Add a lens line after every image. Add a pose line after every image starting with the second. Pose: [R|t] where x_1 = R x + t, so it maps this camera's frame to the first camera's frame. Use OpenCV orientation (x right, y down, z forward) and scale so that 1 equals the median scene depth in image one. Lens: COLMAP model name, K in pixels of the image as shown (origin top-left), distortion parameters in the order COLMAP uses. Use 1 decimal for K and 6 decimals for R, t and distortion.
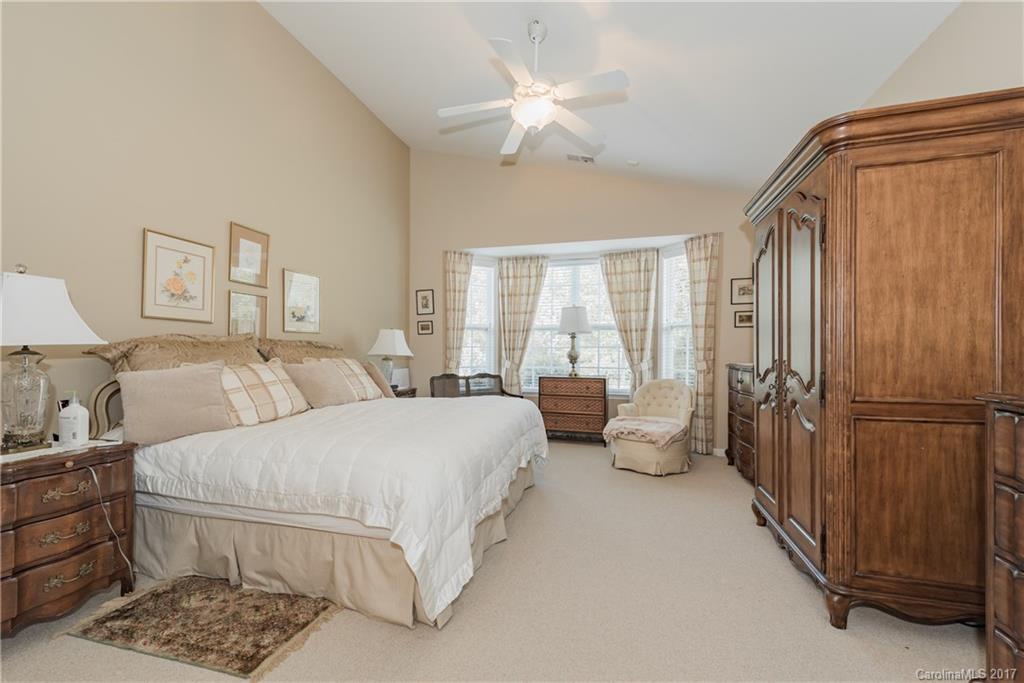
lens RADIAL K [[400.3, 0, 506.3], [0, 400.3, 346.4], [0, 0, 1]] dist [0.010747, -0.002191]
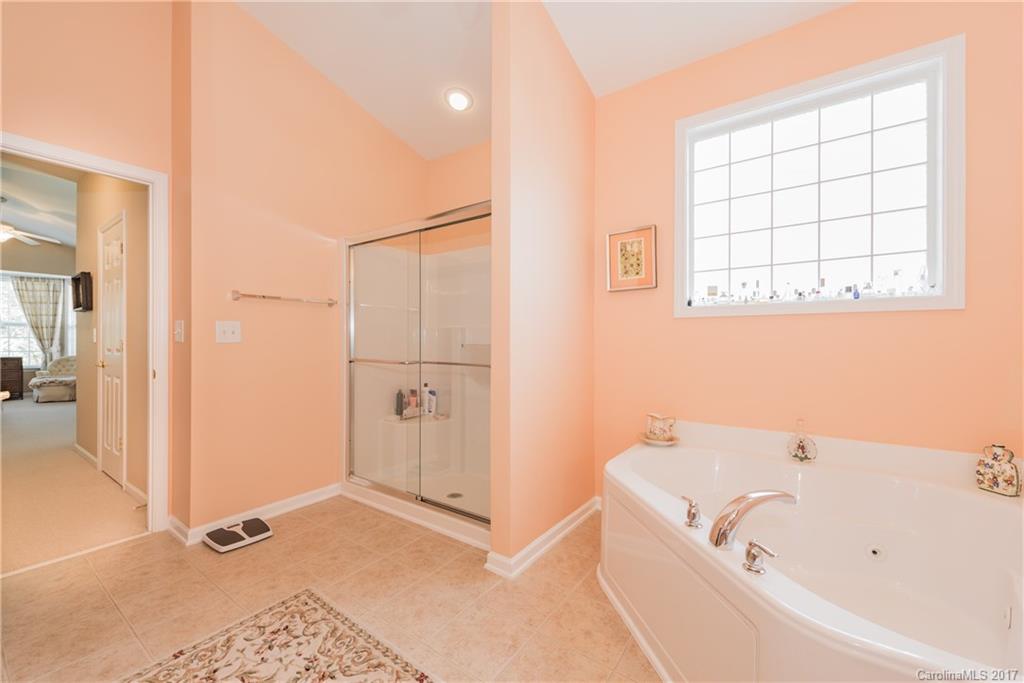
lens RADIAL K [[400.3, 0, 503.1], [0, 400.3, 344.3], [0, 0, 1]] dist [0.010747, -0.002191]
pose [[0.332750, -0.010136, 0.942961, -0.604850], [-0.003559, 0.999922, 0.012005, 0.002063], [-0.943008, -0.007350, 0.332688, -1.287497]]
